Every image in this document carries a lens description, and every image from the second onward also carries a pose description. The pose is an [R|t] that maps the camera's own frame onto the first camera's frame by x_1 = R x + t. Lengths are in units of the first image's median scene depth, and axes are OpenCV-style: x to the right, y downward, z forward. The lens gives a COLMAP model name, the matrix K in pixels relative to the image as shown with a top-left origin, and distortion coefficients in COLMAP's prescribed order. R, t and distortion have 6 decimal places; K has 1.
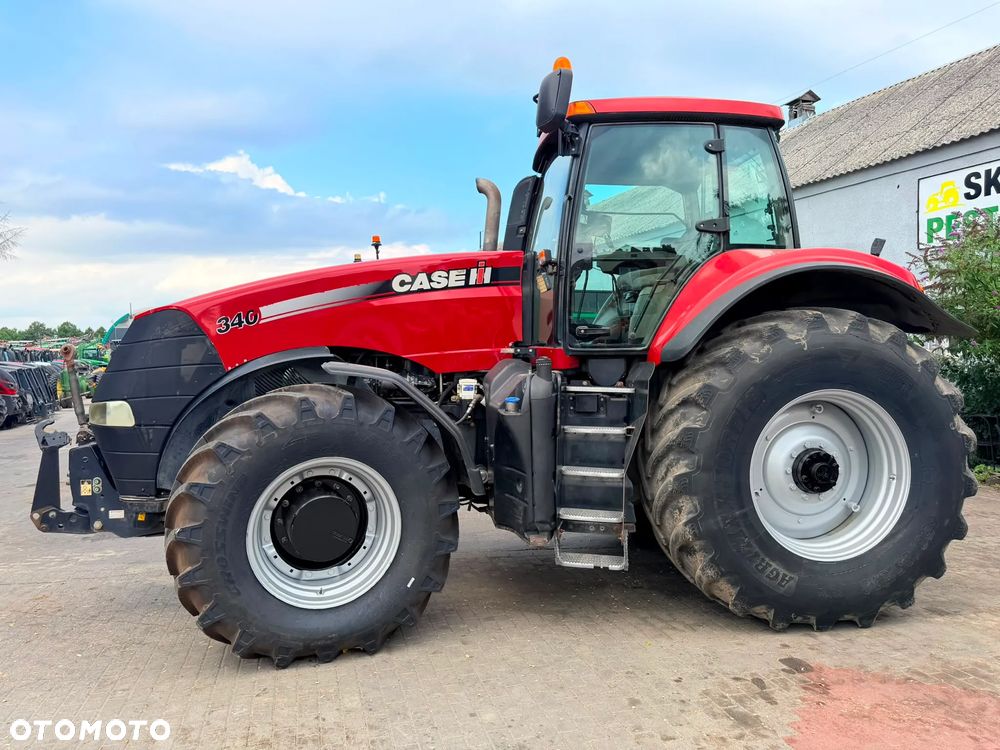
lens RADIAL K [[701.8, 0, 500.0], [0, 701.8, 375.0], [0, 0, 1]] dist [0.079074, -0.097171]
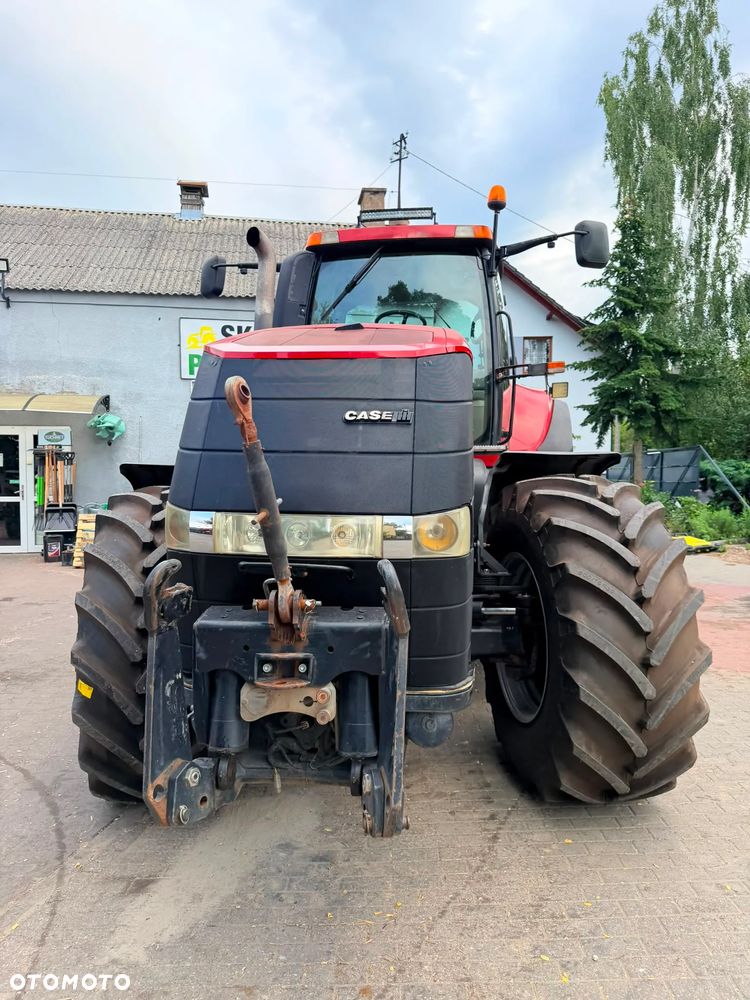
lens RADIAL K [[708.8, 0, 378.0], [0, 708.8, 492.9], [0, 0, 1]] dist [0.033639, -0.038132]
pose [[0.259251, -0.017095, 0.965659, -1.082023], [0.026549, 0.999592, 0.010568, 0.017957], [-0.965445, 0.022897, 0.259599, 0.935863]]
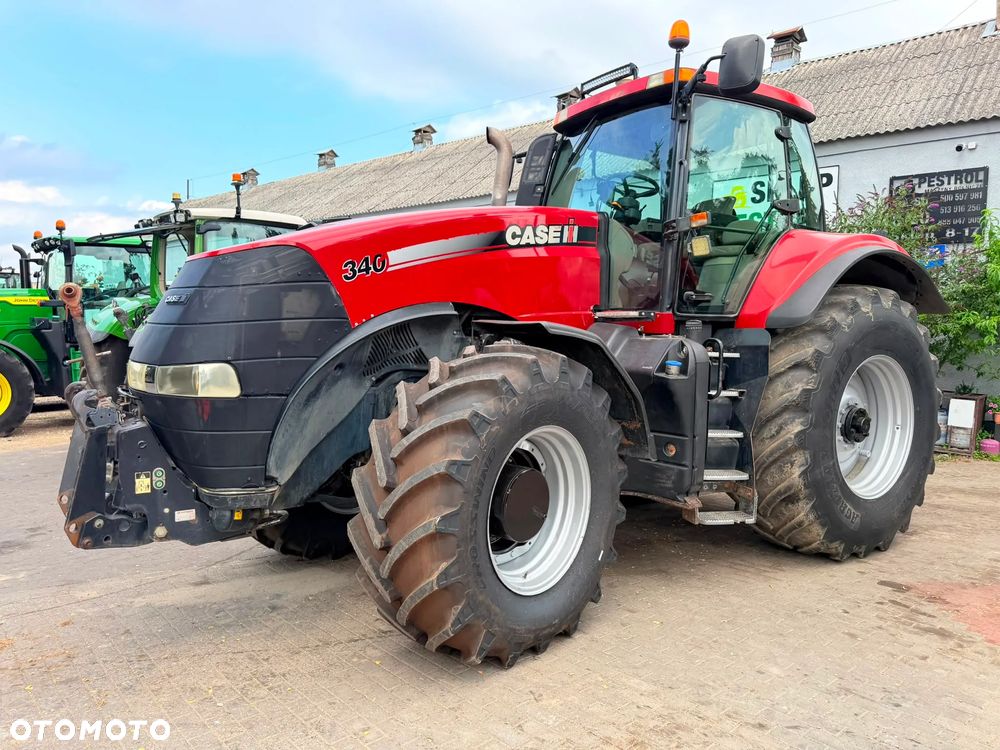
lens RADIAL K [[703.3, 0, 497.3], [0, 703.3, 377.3], [0, 0, 1]] dist [0.079156, -0.101573]
pose [[0.899006, -0.005917, 0.437897, -0.606159], [-0.012393, 0.999165, 0.038944, 0.018399], [-0.437762, -0.040438, 0.898181, 0.202297]]
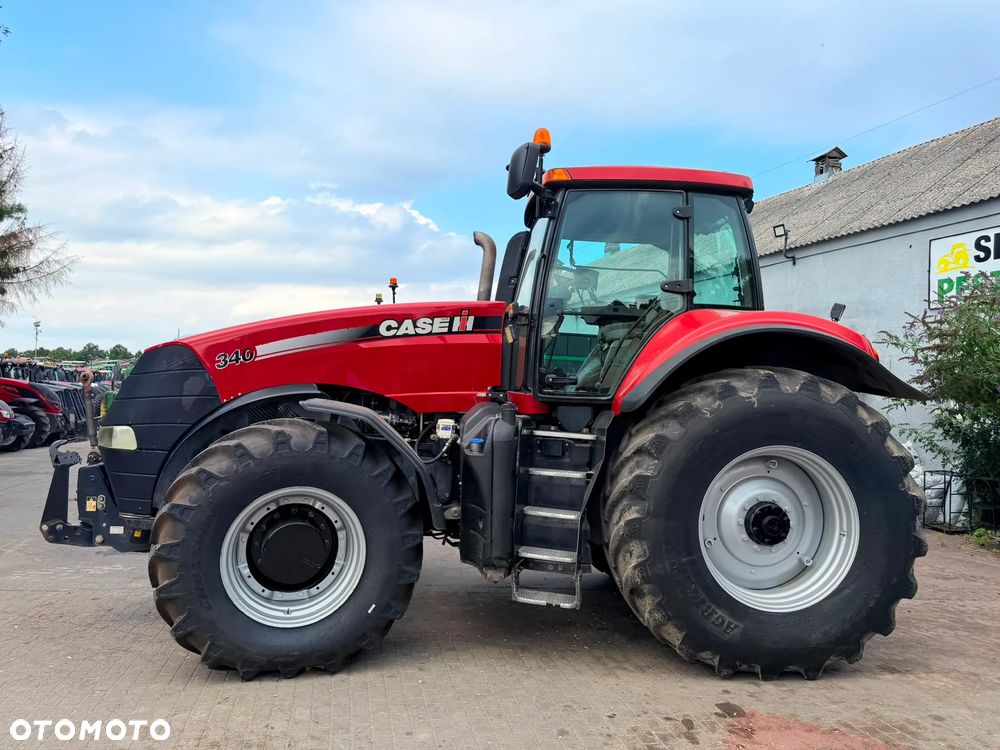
lens RADIAL K [[703.3, 0, 497.3], [0, 703.3, 377.3], [0, 0, 1]] dist [0.079156, -0.101573]
pose [[0.997546, 0.041401, -0.056462, 0.099548], [-0.044215, 0.997794, -0.049528, -0.009621], [0.054287, 0.051903, 0.997175, -0.072058]]
